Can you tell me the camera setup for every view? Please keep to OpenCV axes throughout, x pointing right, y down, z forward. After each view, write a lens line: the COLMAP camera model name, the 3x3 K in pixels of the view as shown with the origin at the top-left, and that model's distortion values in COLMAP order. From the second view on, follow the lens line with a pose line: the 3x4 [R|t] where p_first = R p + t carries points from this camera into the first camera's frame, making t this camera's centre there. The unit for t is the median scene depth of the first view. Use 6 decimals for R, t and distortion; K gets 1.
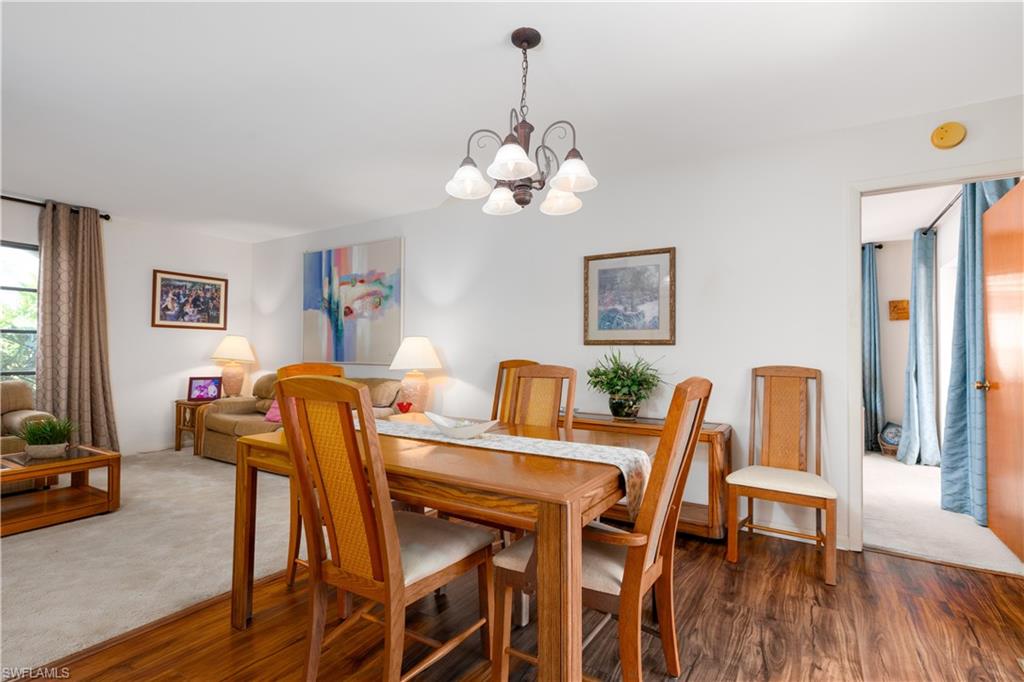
lens RADIAL K [[491.1, 0, 508.3], [0, 491.1, 351.6], [0, 0, 1]] dist [0.003637, -0.003819]
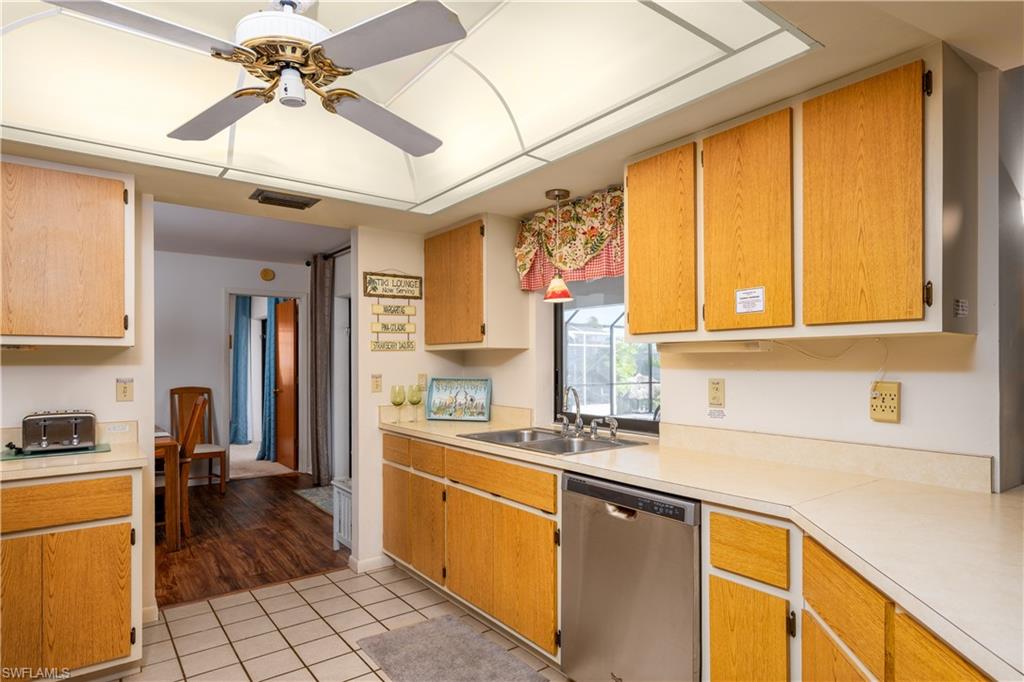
lens RADIAL K [[571.0, 0, 518.0], [0, 571.0, 350.4], [0, 0, 1]] dist [-0.000085, -0.001515]
pose [[0.349897, 0.002138, 0.936786, -0.887068], [-0.007177, 0.999974, 0.000398, -0.105630], [-0.936761, -0.006862, 0.349903, -0.748288]]
